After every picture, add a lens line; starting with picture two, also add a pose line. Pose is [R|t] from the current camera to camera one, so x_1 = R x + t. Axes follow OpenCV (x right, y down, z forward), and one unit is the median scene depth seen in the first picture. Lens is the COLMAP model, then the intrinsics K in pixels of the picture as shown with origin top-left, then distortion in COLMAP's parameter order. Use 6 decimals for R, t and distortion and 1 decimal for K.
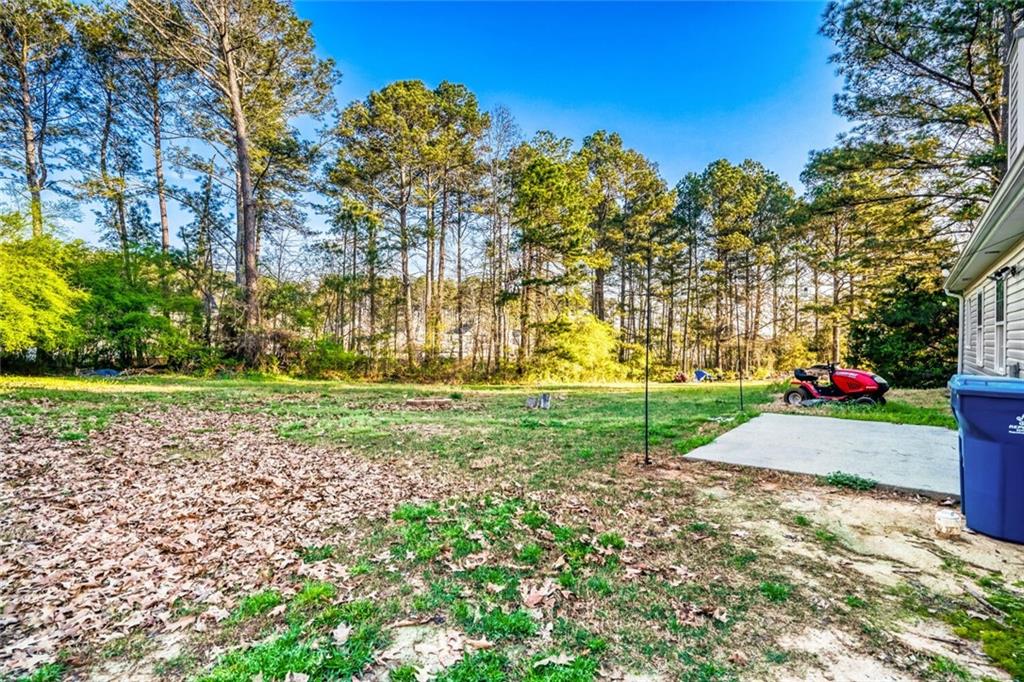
lens RADIAL K [[477.9, 0, 513.6], [0, 477.9, 337.5], [0, 0, 1]] dist [-0.012483, 0.004713]
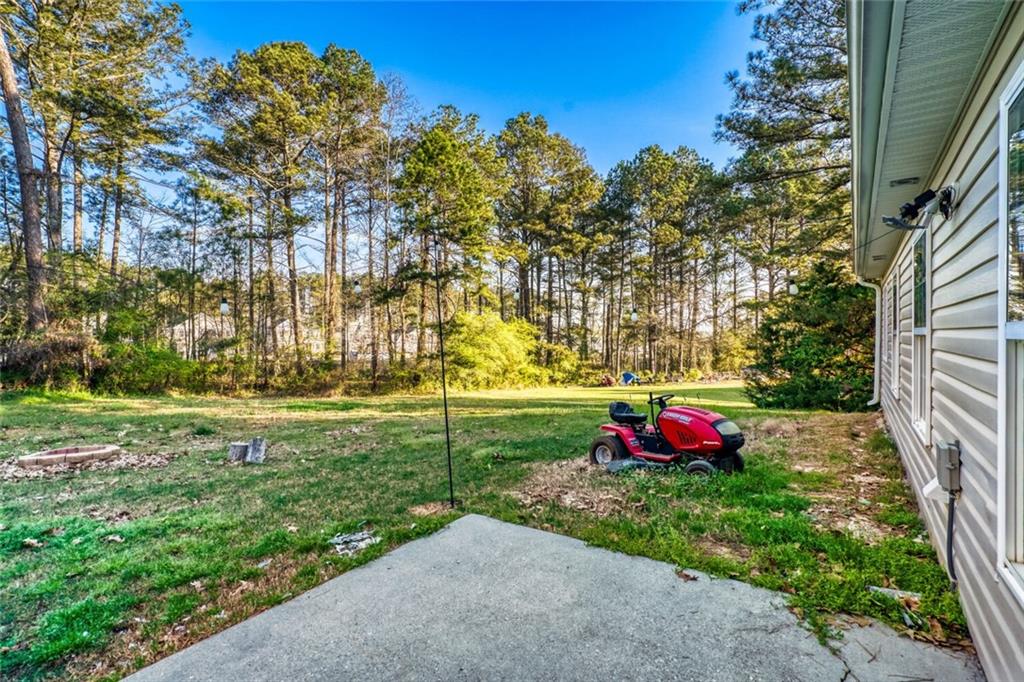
lens RADIAL K [[477.9, 0, 510.2], [0, 477.9, 342.3], [0, 0, 1]] dist [-0.012483, 0.004713]
pose [[0.997490, -0.011156, 0.069922, 0.100716], [0.010221, 0.999854, 0.013708, -0.005356], [-0.070065, -0.012959, 0.997458, 0.095649]]
